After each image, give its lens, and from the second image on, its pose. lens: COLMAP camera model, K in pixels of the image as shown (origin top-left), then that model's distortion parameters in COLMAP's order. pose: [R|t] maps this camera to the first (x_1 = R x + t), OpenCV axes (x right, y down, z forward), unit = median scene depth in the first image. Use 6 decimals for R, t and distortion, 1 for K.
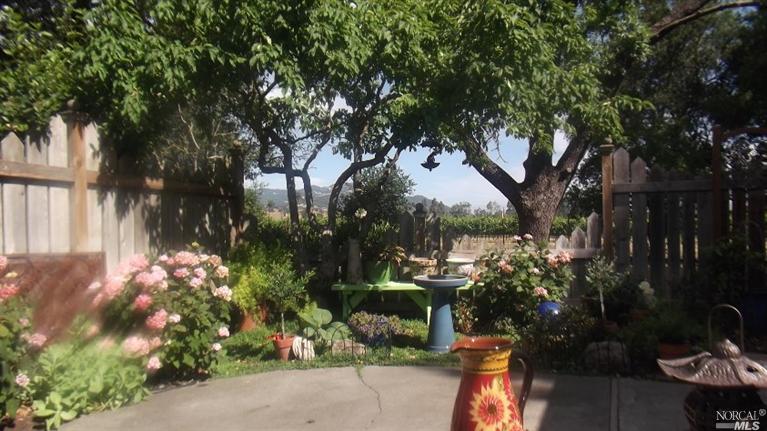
lens RADIAL K [[596.4, 0, 385.4], [0, 596.4, 239.3], [0, 0, 1]] dist [-0.072519, 0.107220]
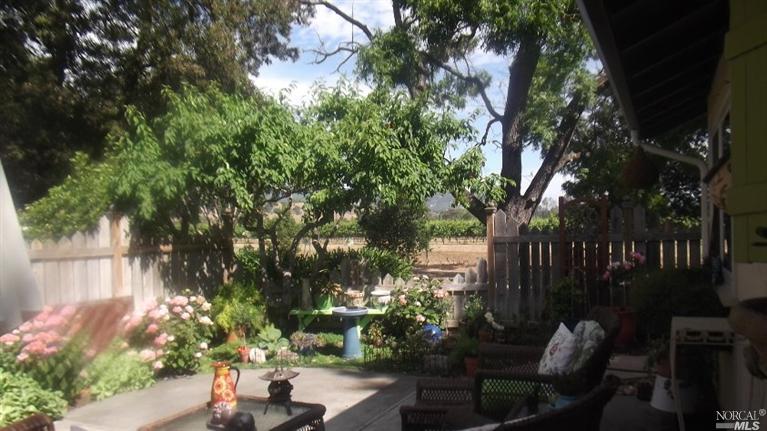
lens RADIAL K [[596.4, 0, 385.4], [0, 596.4, 239.3], [0, 0, 1]] dist [-0.072519, 0.107220]
pose [[0.995631, -0.009327, -0.092905, 0.381022], [0.009818, 0.999940, 0.004823, -0.139650], [0.092855, -0.005714, 0.995663, -0.572494]]
